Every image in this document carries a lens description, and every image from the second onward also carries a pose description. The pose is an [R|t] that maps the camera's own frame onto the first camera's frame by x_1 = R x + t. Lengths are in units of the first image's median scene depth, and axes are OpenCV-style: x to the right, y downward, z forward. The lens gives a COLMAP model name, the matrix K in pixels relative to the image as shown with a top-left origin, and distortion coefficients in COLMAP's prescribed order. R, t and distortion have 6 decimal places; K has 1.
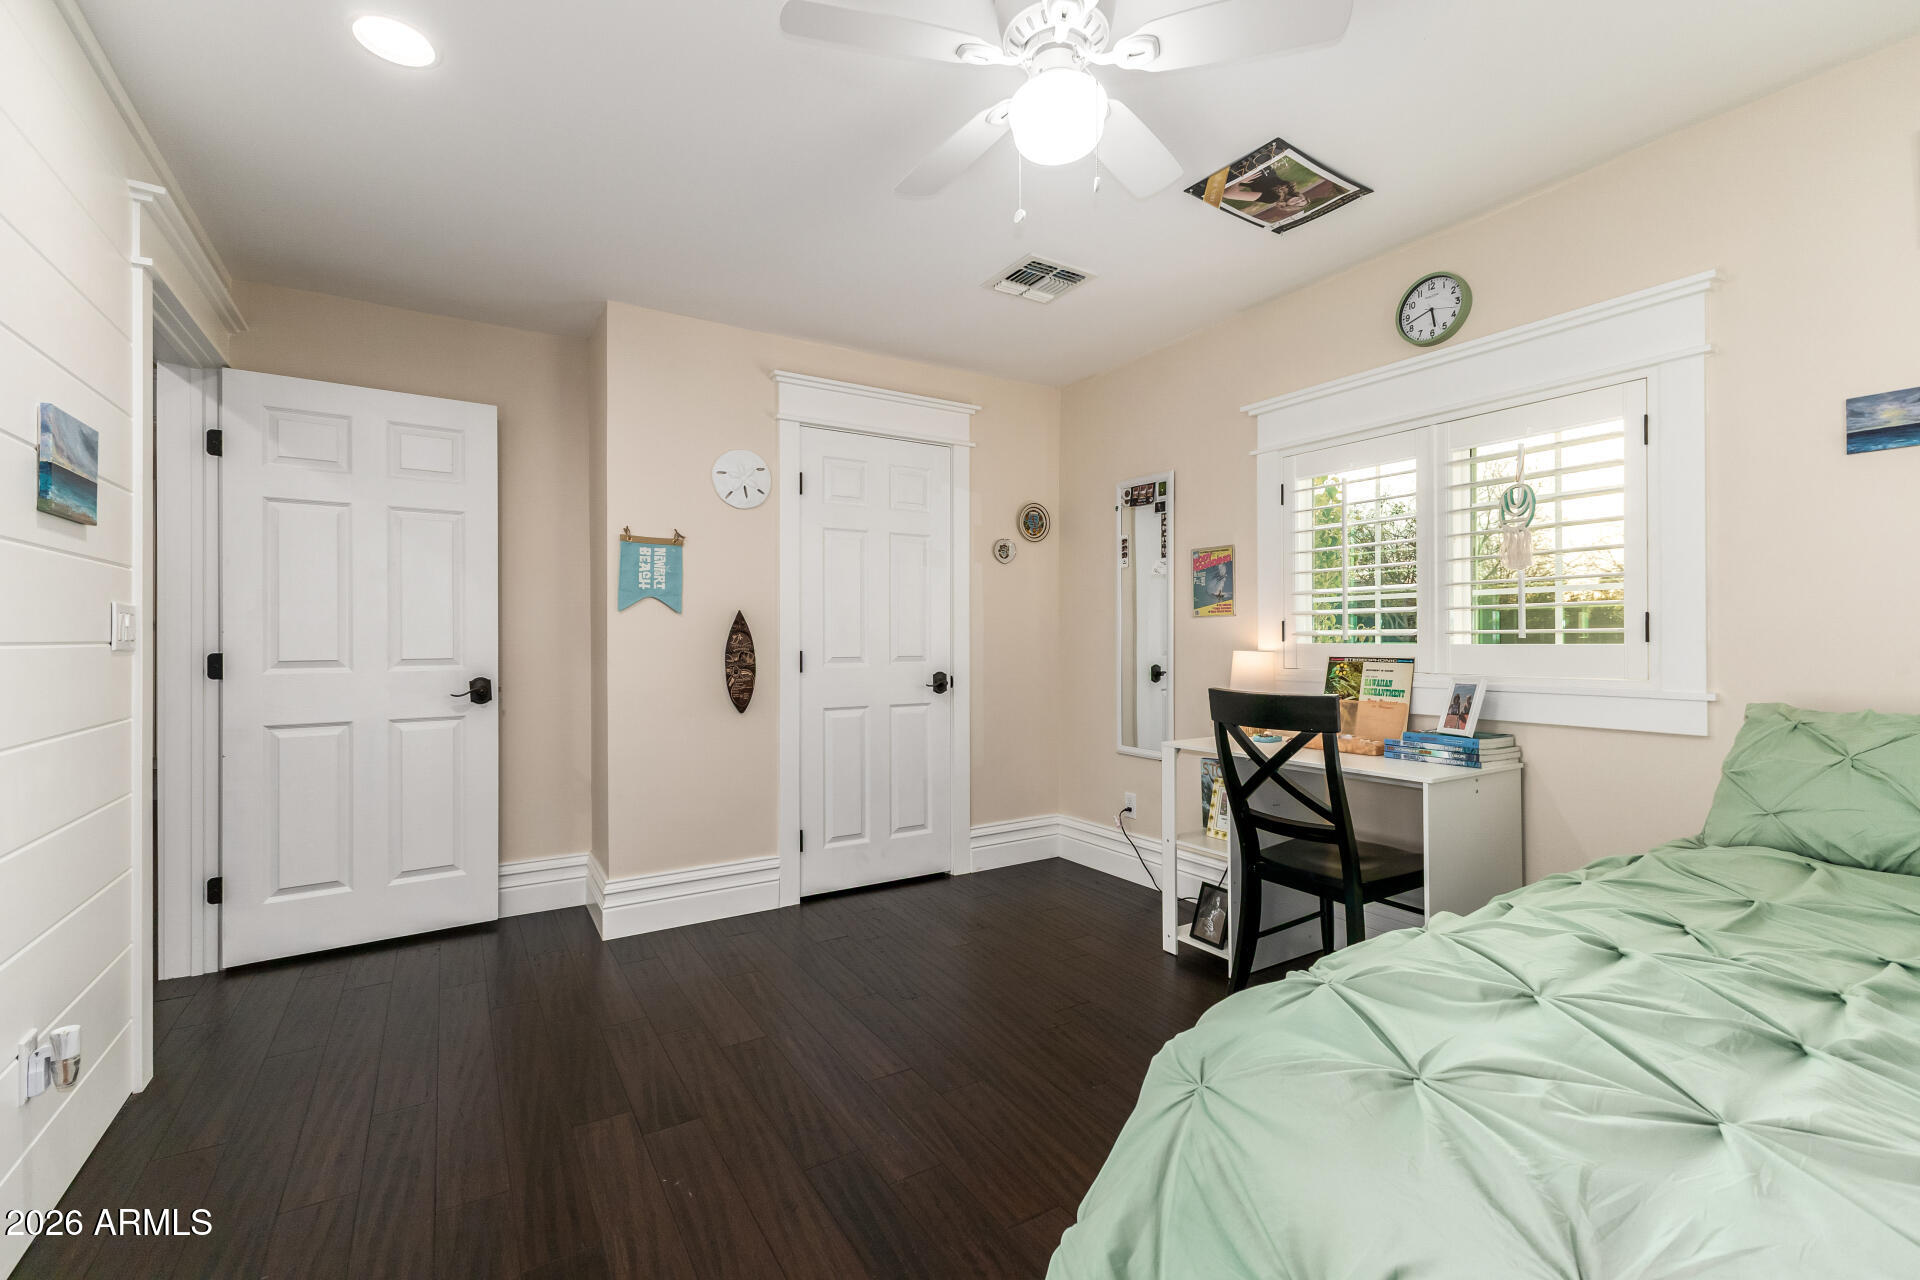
lens RADIAL K [[833.4, 0, 966.5], [0, 833.4, 638.0], [0, 0, 1]] dist [0.002103, 0.000095]
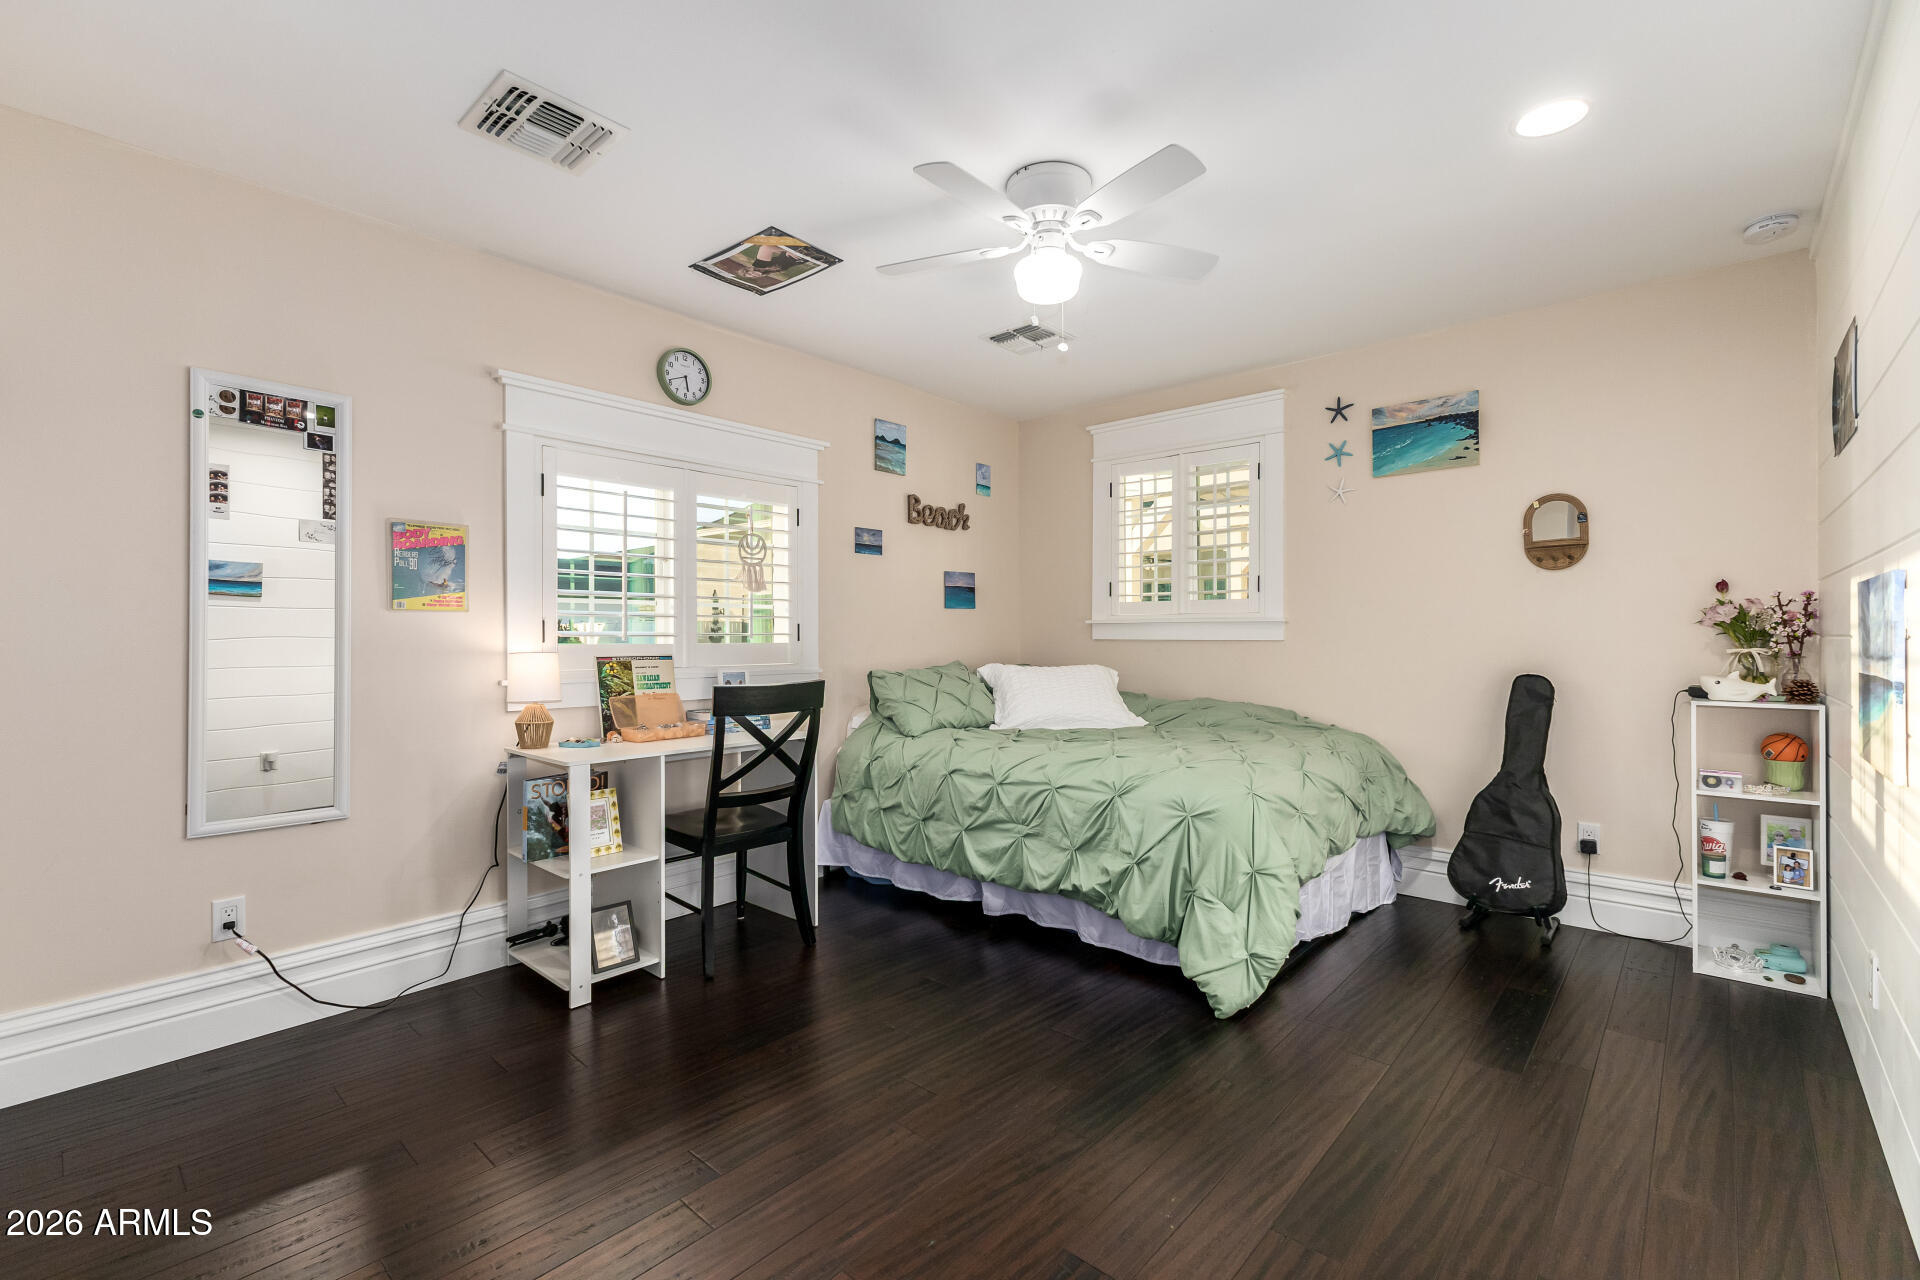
lens RADIAL K [[833.4, 0, 966.5], [0, 833.4, 637.2], [0, 0, 1]] dist [0.002103, 0.000095]
pose [[-0.287717, 0.006016, 0.957696, -0.708493], [0.003717, 0.999980, -0.005165, 0.005516], [-0.957708, 0.002074, -0.287734, 0.890002]]
